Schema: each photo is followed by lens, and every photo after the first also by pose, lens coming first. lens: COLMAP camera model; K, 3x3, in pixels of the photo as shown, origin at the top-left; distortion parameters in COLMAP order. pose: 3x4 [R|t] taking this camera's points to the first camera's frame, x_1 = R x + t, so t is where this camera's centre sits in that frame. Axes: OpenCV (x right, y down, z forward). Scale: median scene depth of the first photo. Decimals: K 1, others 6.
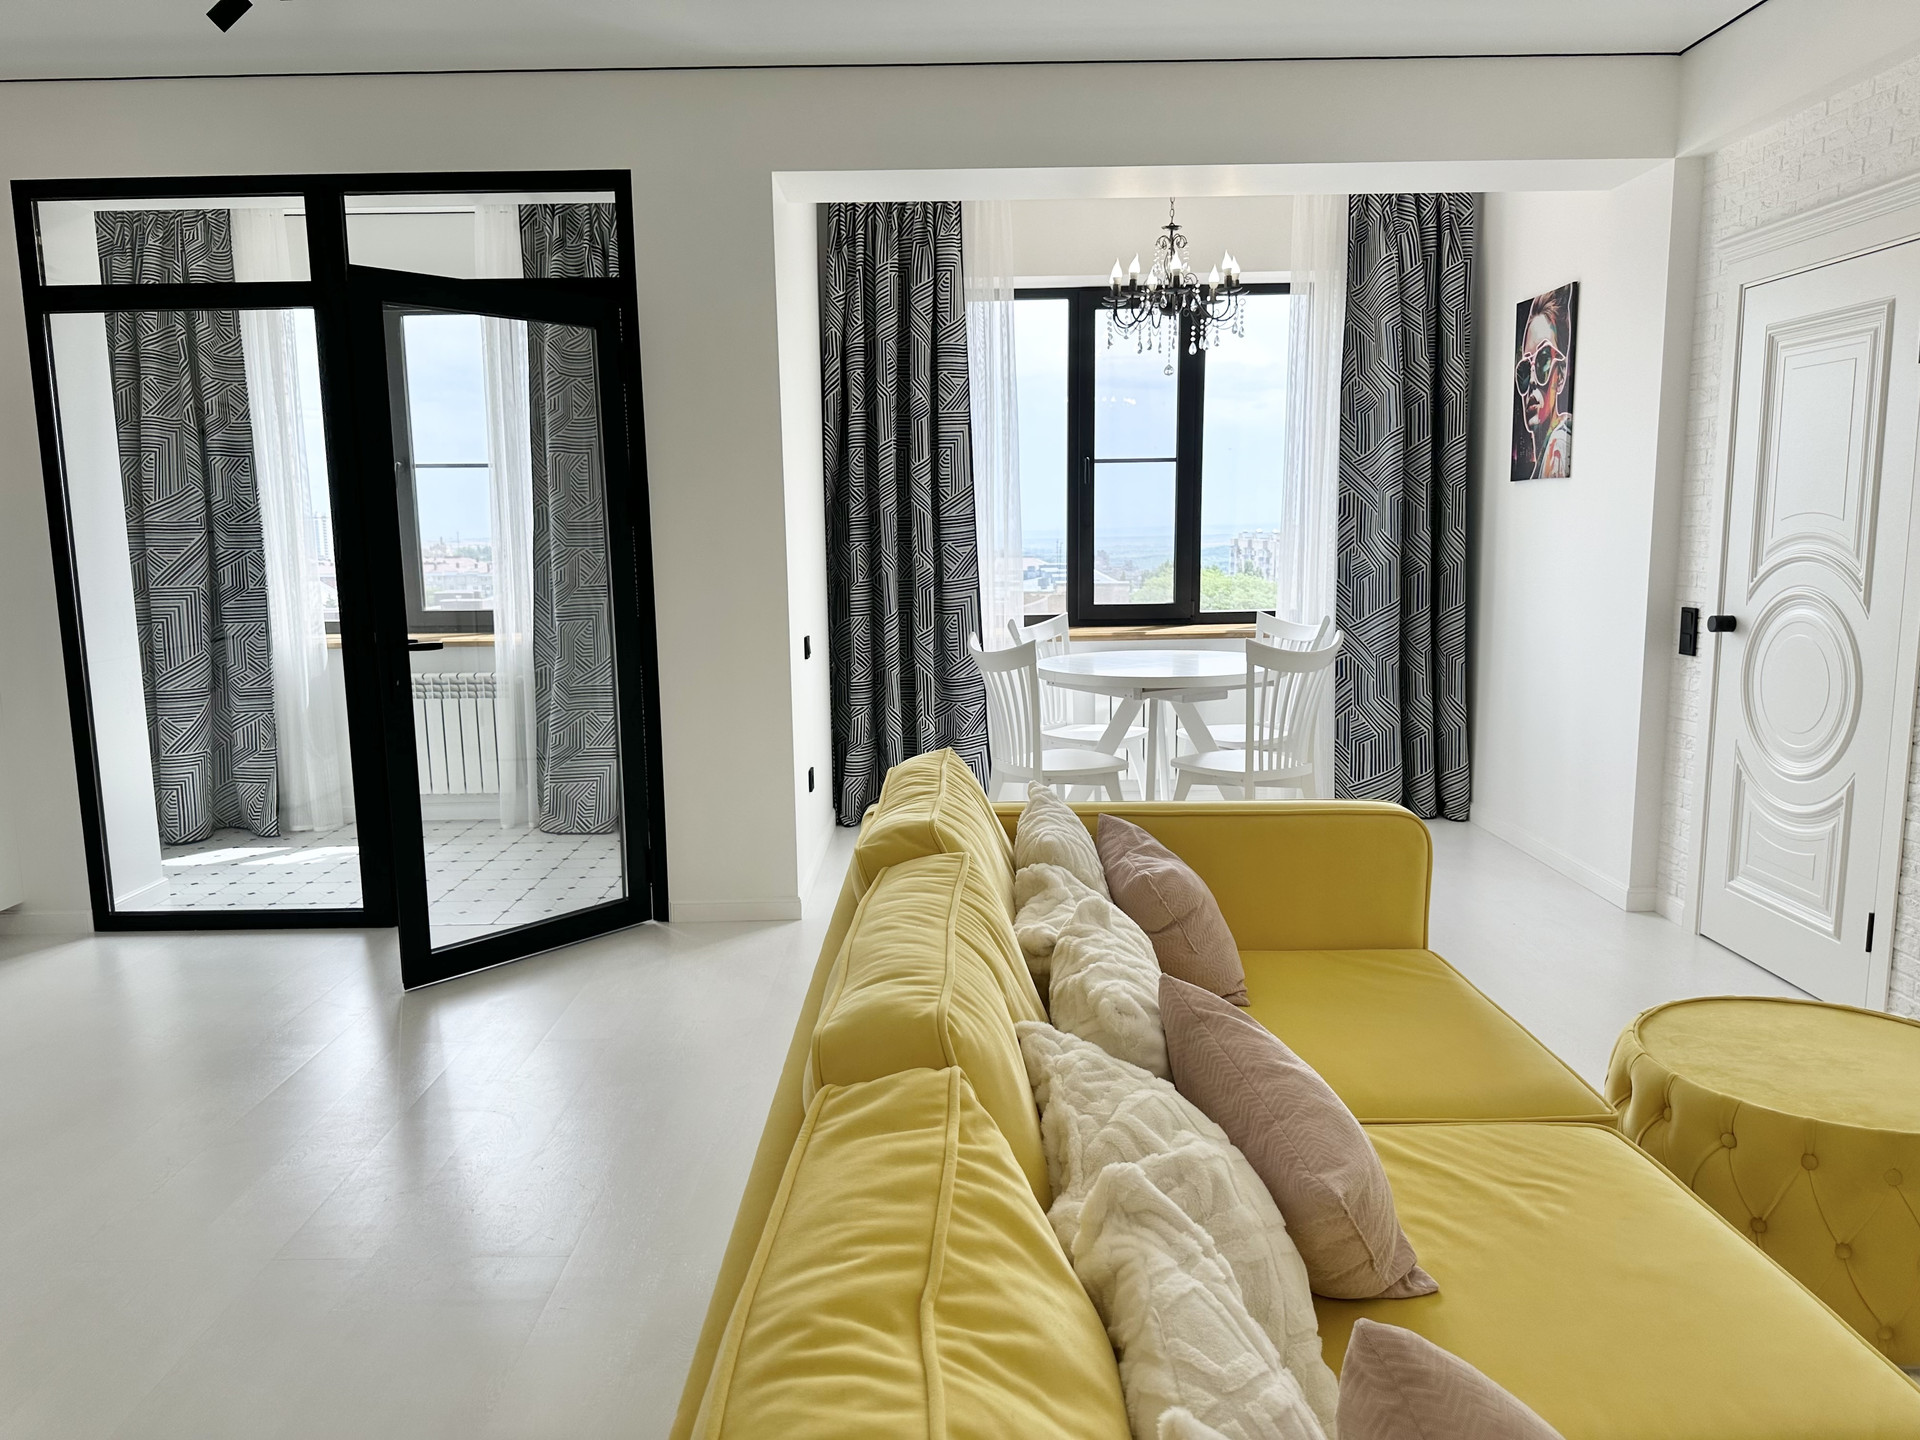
lens RADIAL K [[1343.2, 0, 945.3], [0, 1343.2, 723.6], [0, 0, 1]] dist [0.112471, -0.149623]
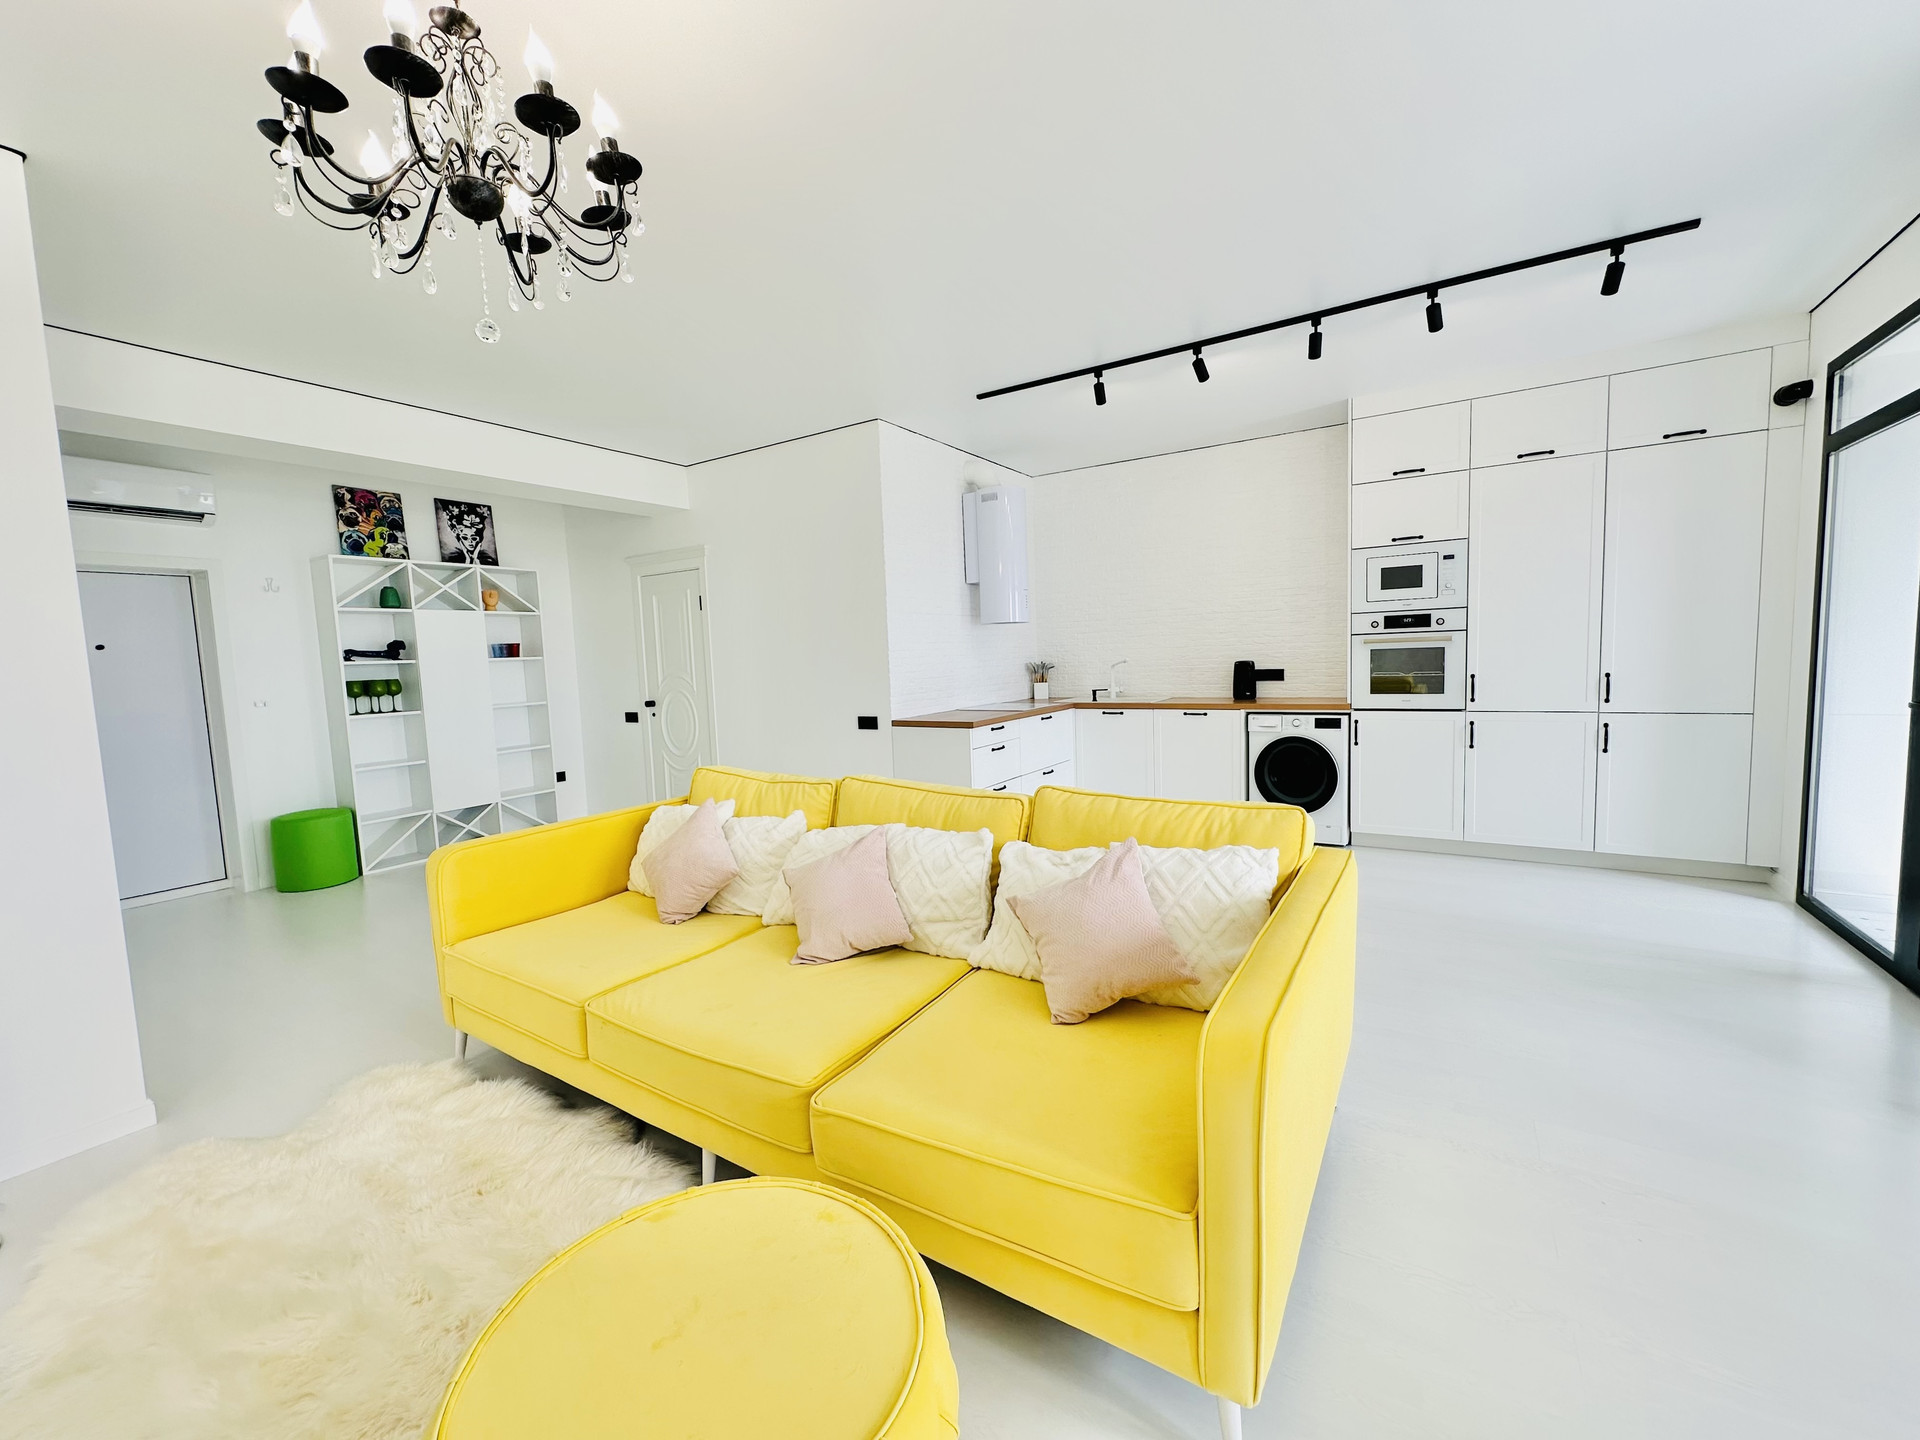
lens RADIAL K [[767.2, 0, 958.3], [0, 767.2, 716.7], [0, 0, 1]] dist [-0.002890, -0.000405]
pose [[-0.531807, 0.104295, -0.840419, 0.369374], [-0.082556, 0.981276, 0.174016, -0.077519], [0.842832, 0.161924, -0.513239, 0.524679]]
